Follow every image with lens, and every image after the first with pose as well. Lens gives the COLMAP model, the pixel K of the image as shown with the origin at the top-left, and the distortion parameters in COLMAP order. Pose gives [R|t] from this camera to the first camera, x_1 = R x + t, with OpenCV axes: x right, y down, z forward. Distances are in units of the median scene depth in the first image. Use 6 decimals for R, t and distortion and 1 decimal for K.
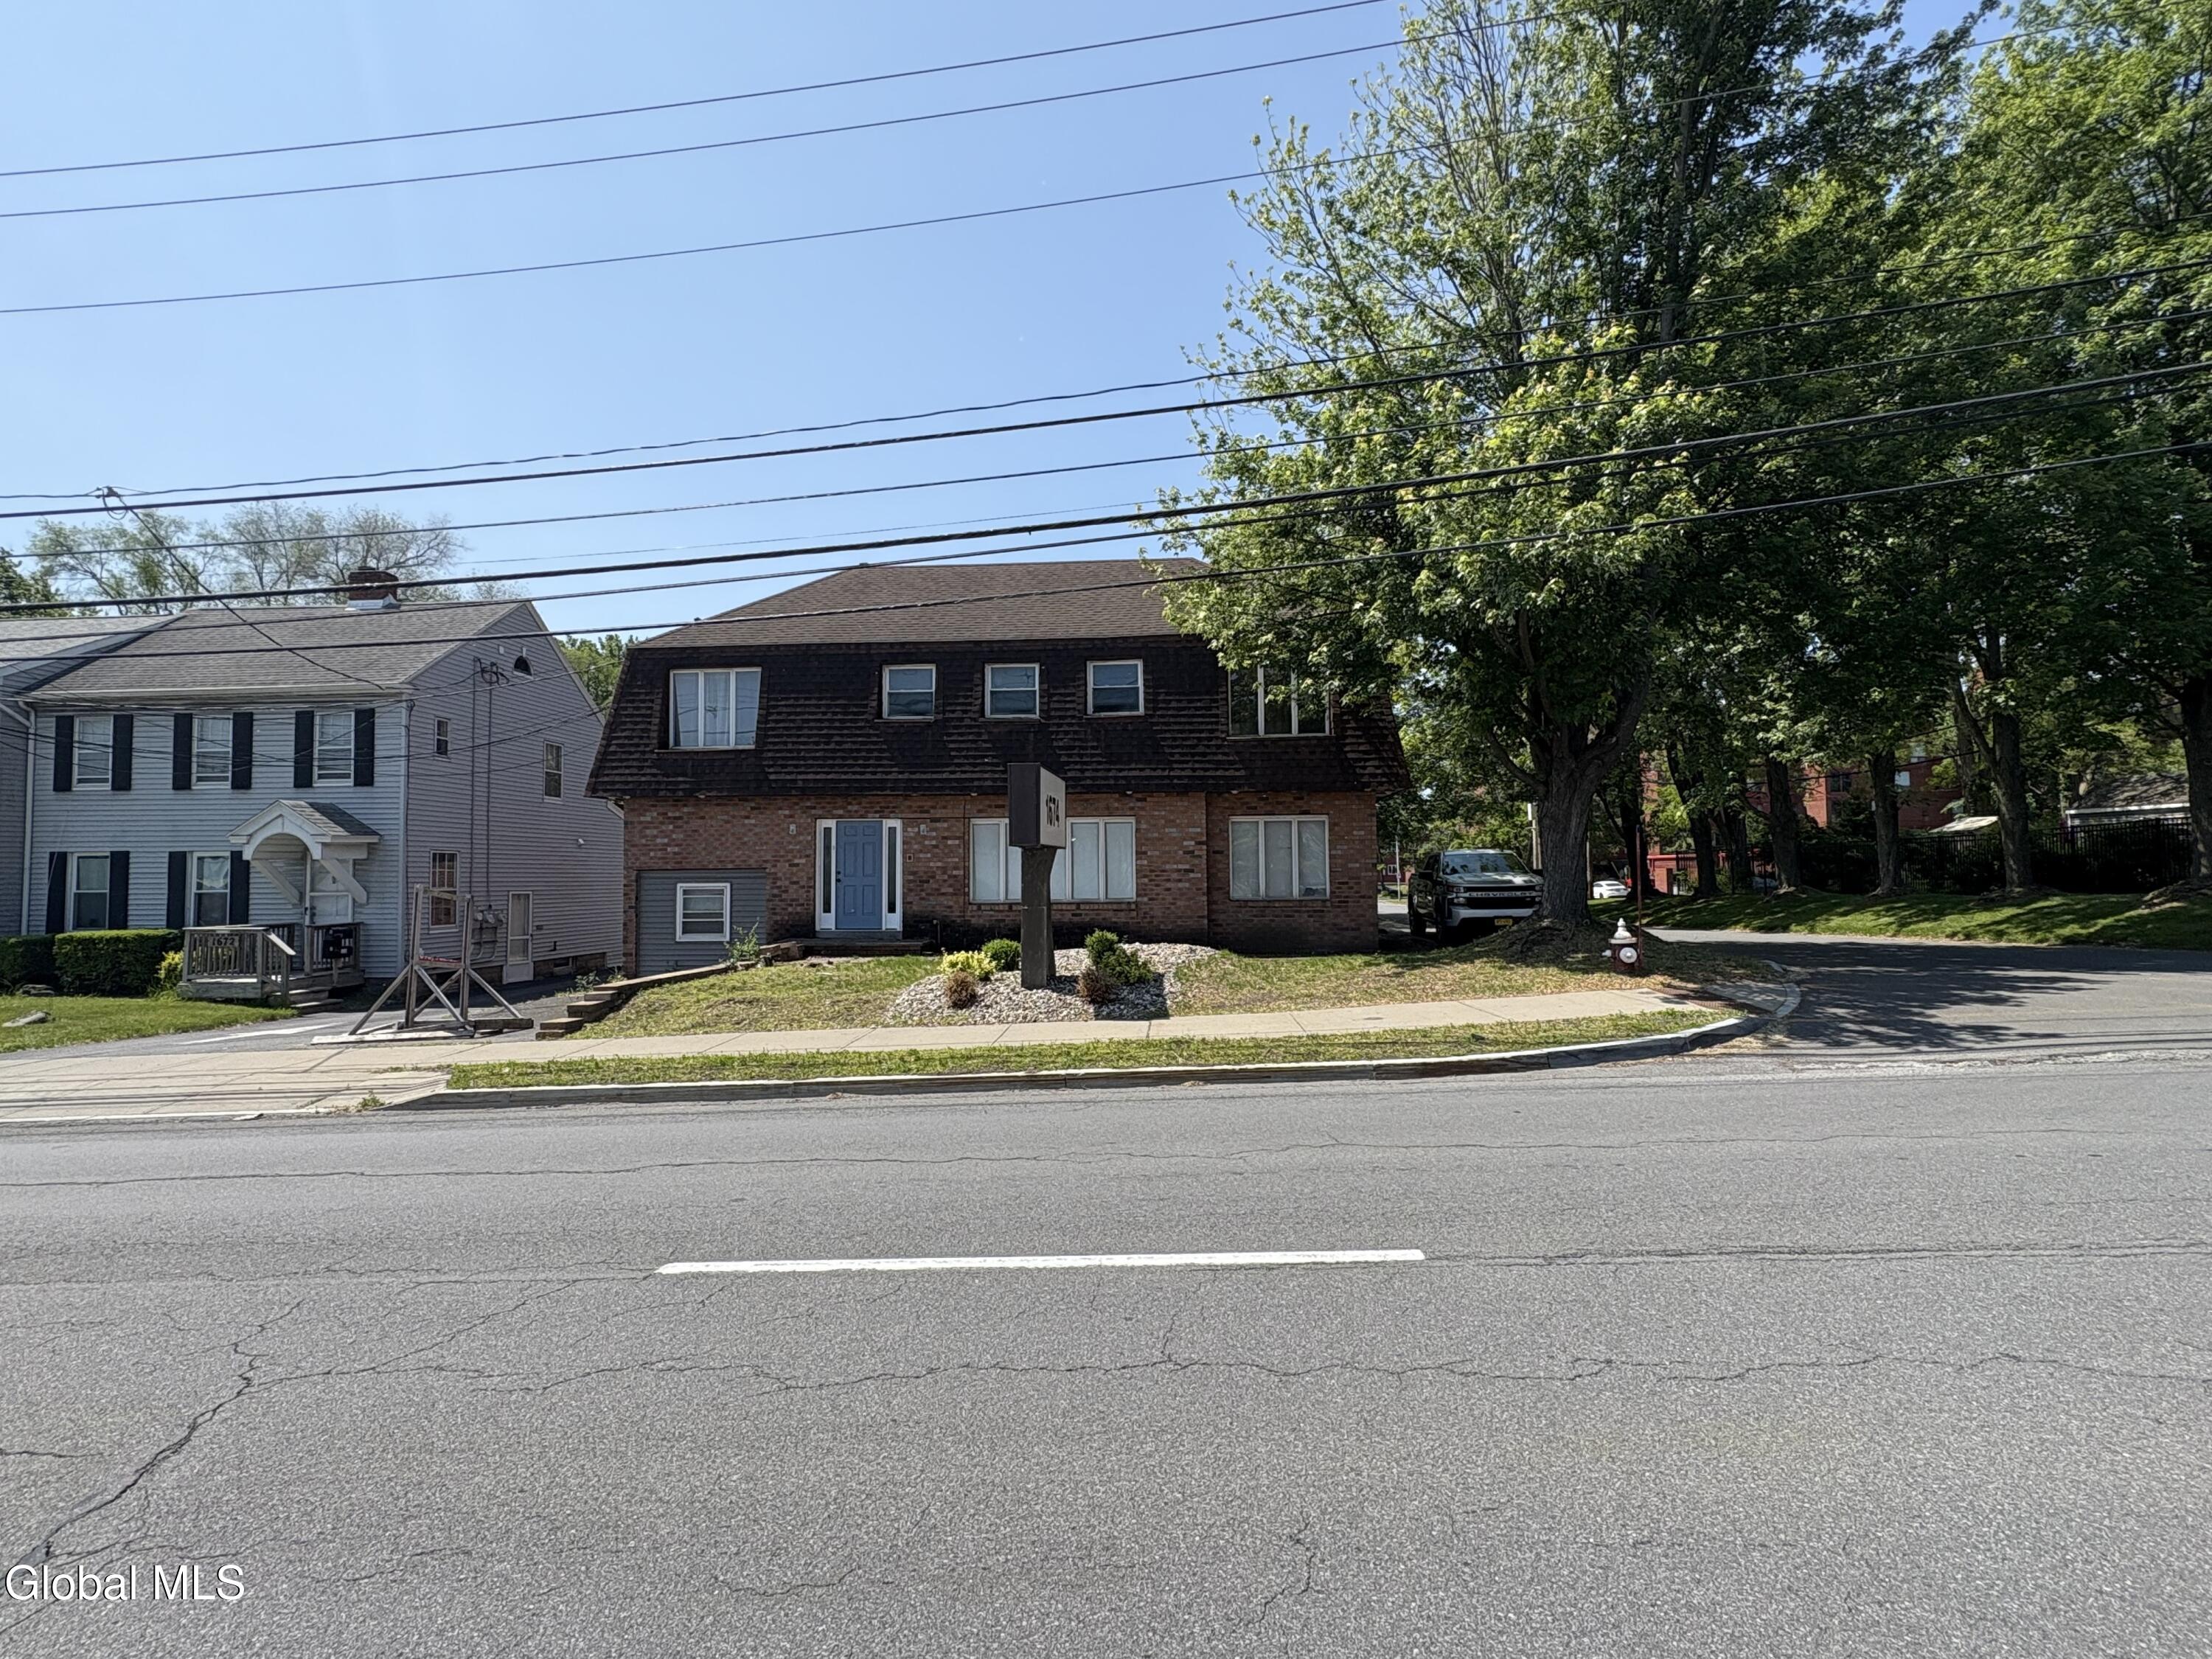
lens RADIAL K [[1086.1, 0, 1102.2], [0, 1086.1, 833.7], [0, 0, 1]] dist [-0.000263, 0.000068]
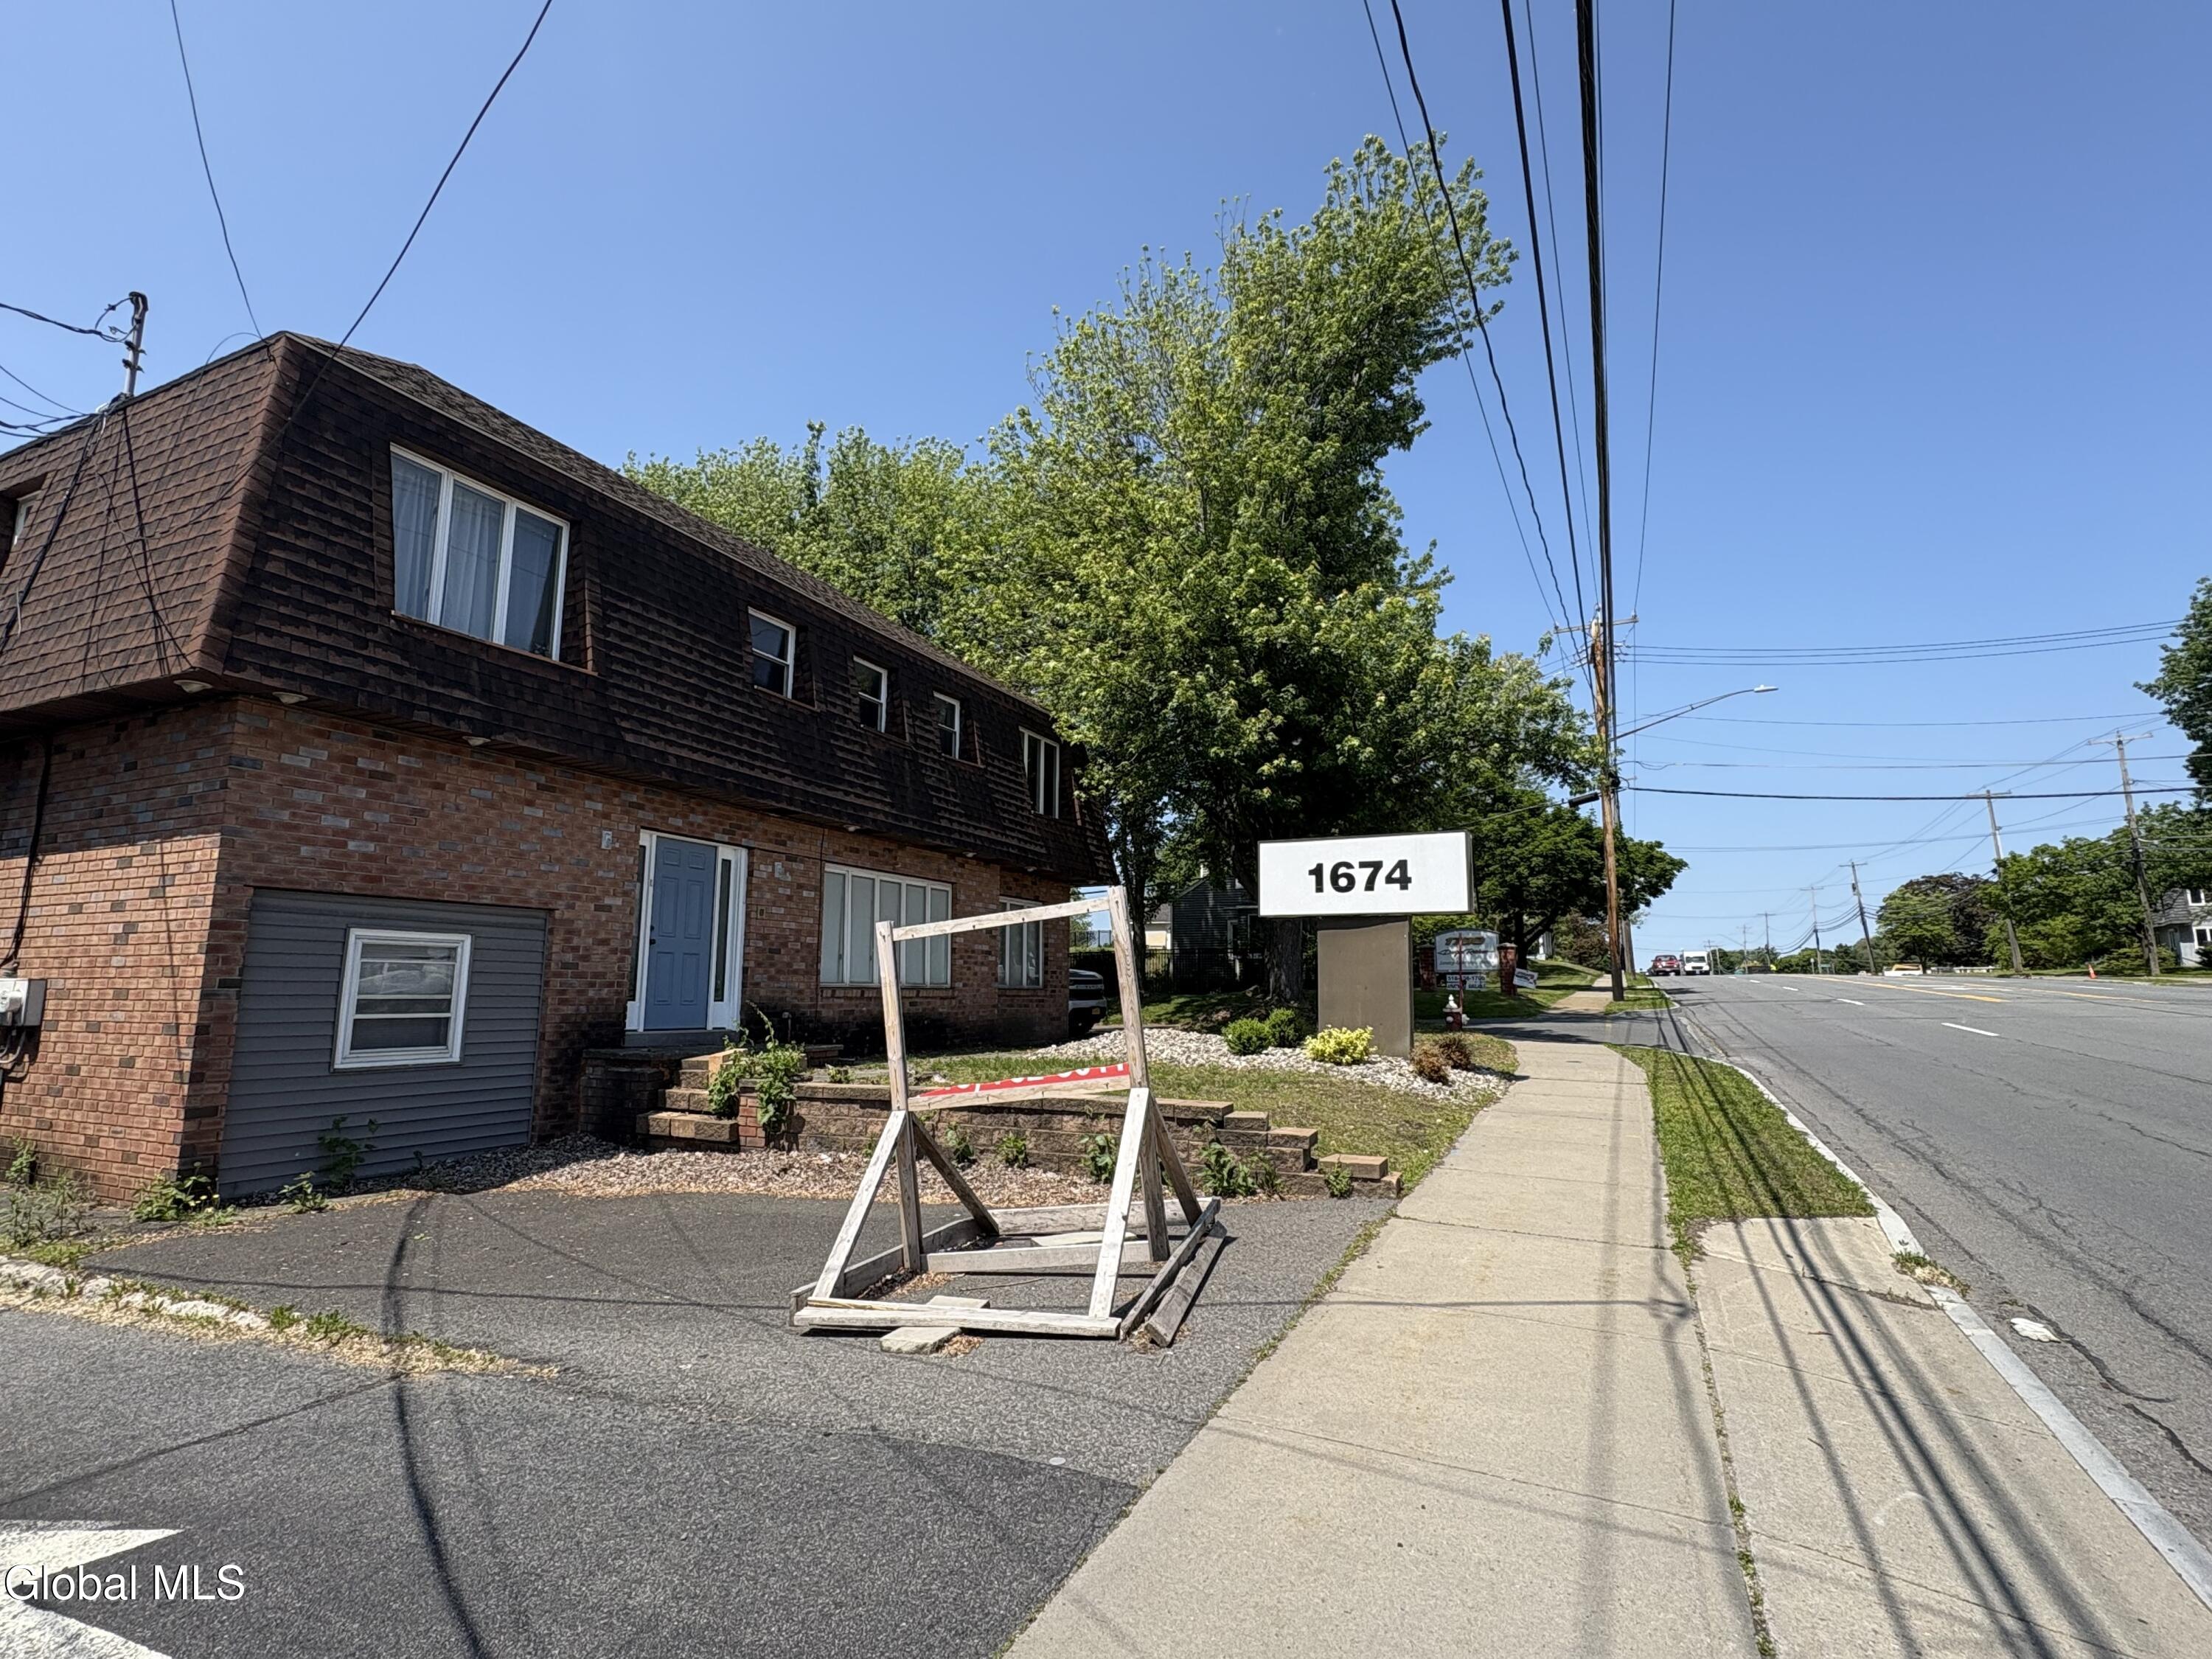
lens RADIAL K [[1086.1, 0, 1109.2], [0, 1086.1, 832.6], [0, 0, 1]] dist [-0.000263, 0.000068]
pose [[0.358530, 0.147665, 0.921765, -0.689859], [-0.048727, 0.989024, -0.139487, 0.054355], [-0.932246, 0.005095, 0.361790, 0.583855]]
